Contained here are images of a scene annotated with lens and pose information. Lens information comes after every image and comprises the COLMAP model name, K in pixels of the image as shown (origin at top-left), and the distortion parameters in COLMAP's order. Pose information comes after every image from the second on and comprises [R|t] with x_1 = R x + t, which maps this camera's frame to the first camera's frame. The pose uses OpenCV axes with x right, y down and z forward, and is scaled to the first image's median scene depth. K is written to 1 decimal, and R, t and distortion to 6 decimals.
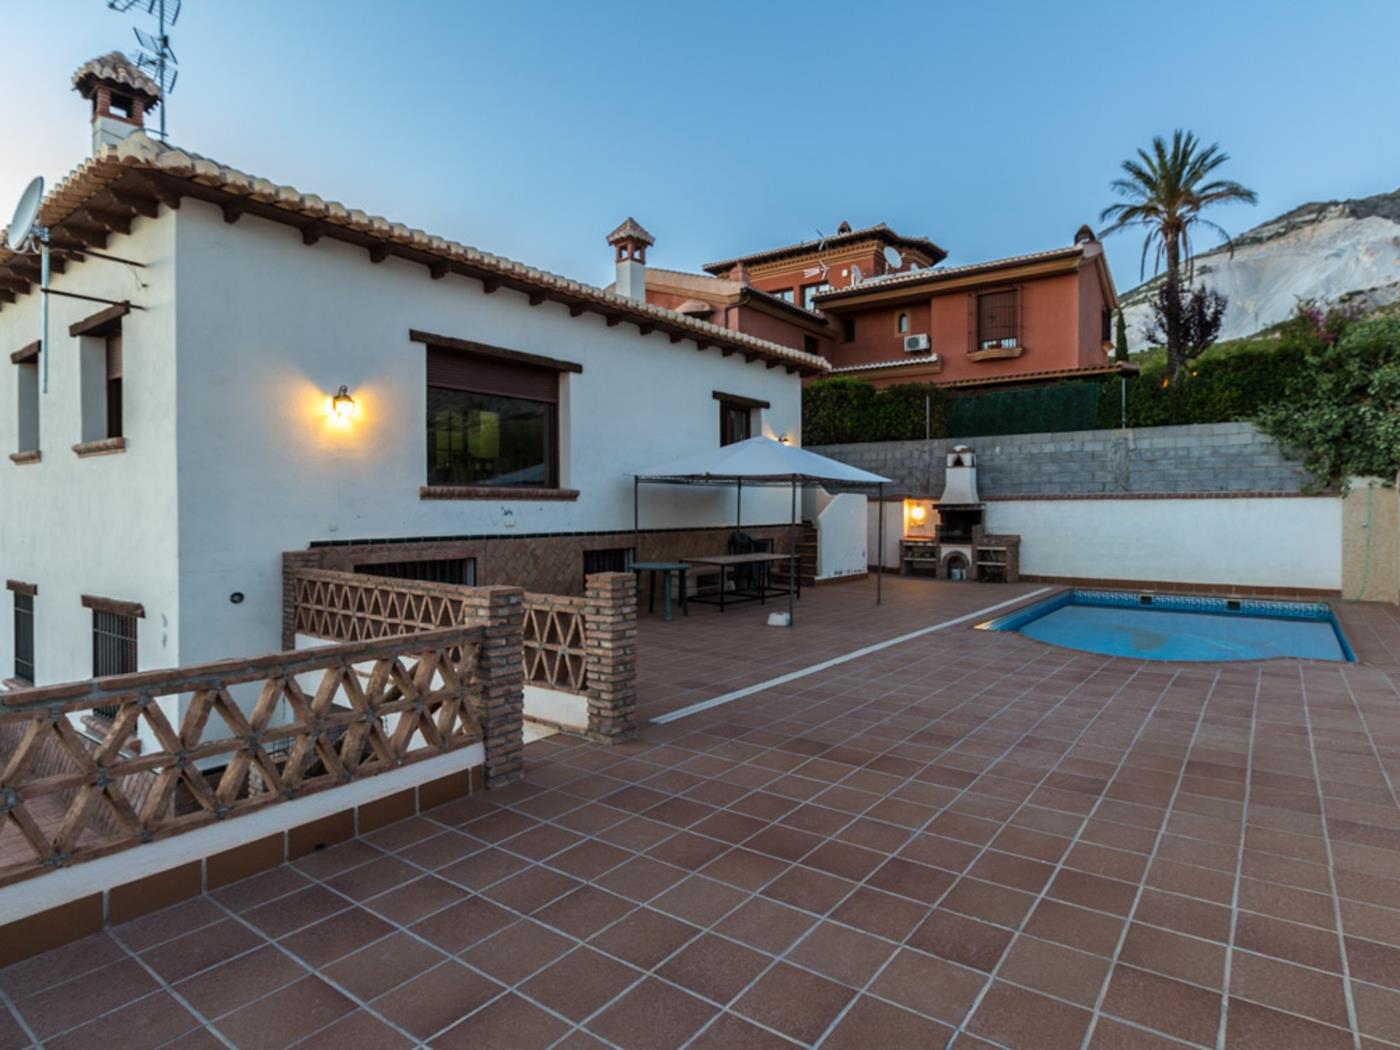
lens RADIAL K [[773.7, 0, 764.0], [0, 773.7, 560.5], [0, 0, 1]] dist [0.002324, -0.000168]
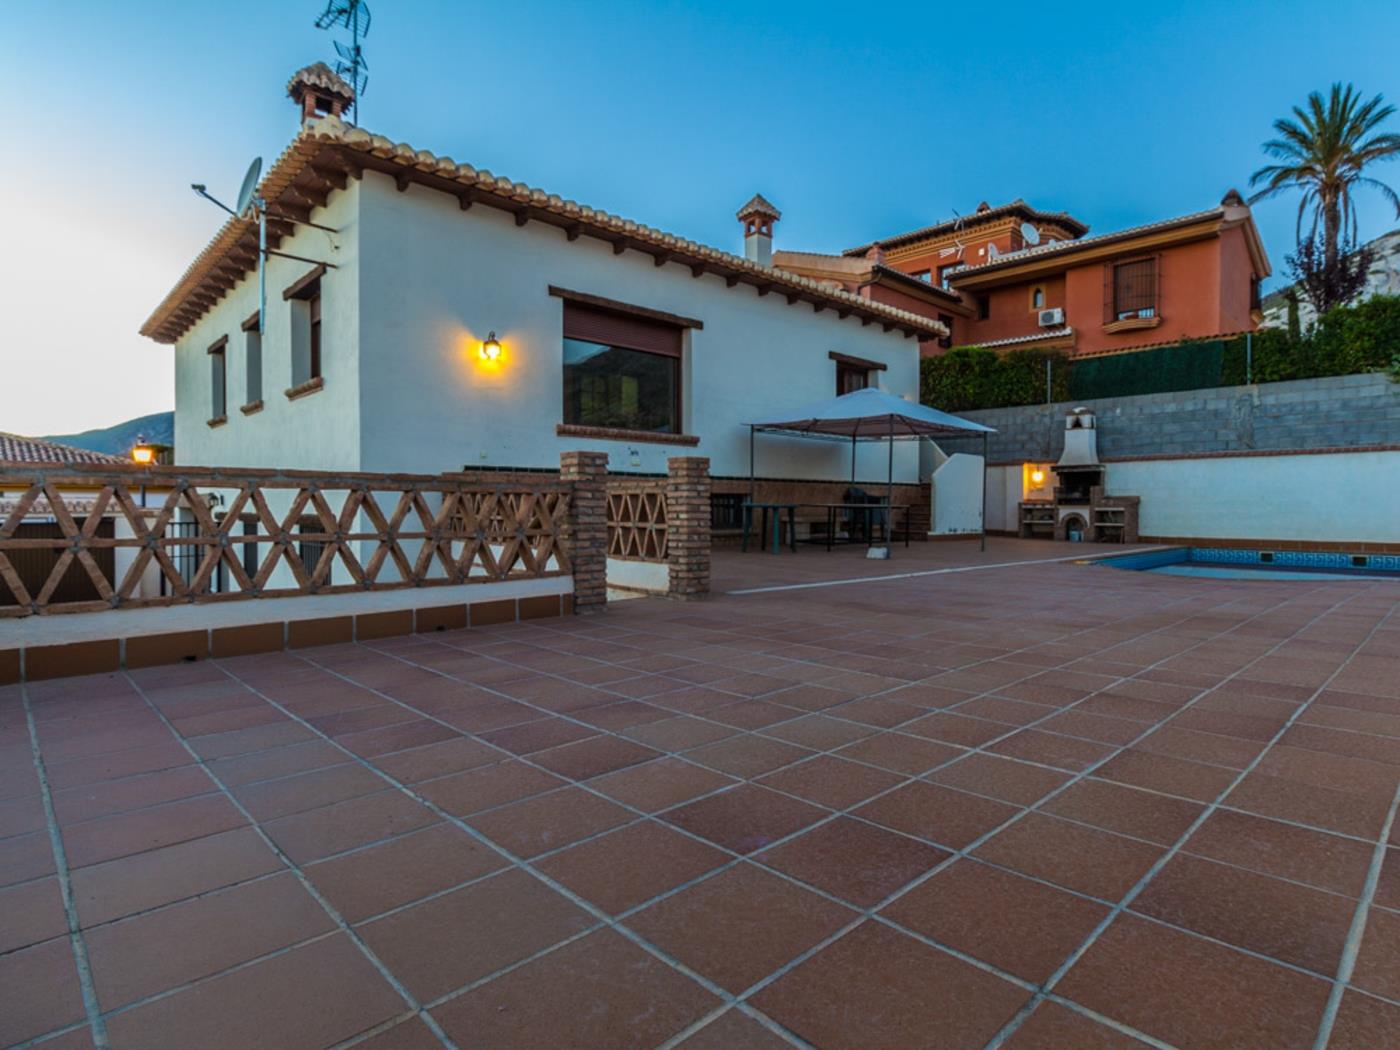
lens RADIAL K [[773.7, 0, 819.8], [0, 773.7, 577.5], [0, 0, 1]] dist [0.002324, -0.000168]
pose [[0.990611, 0.014459, -0.135941, 0.065632], [-0.012962, 0.999845, 0.011889, 0.074091], [0.136092, -0.010015, 0.990646, -0.055669]]
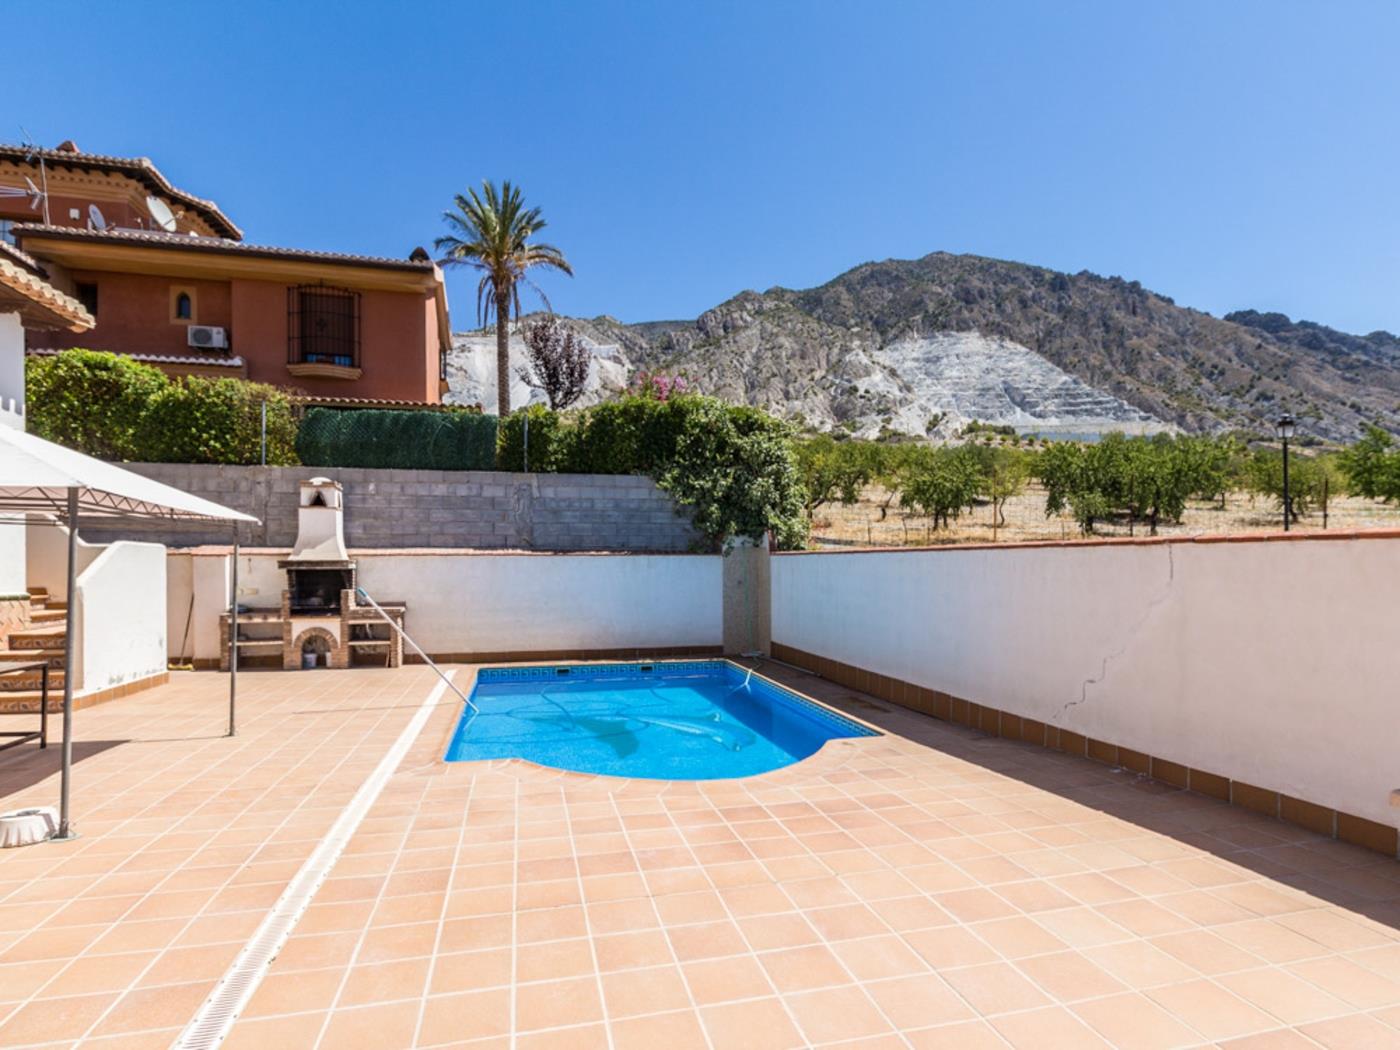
lens RADIAL K [[773.7, 0, 686.0], [0, 773.7, 563.7], [0, 0, 1]] dist [0.002324, -0.000168]
pose [[0.682851, 0.002415, 0.730553, -0.037165], [0.051387, 0.997359, -0.051328, -0.019574], [-0.728748, 0.072590, 0.680924, 0.320519]]
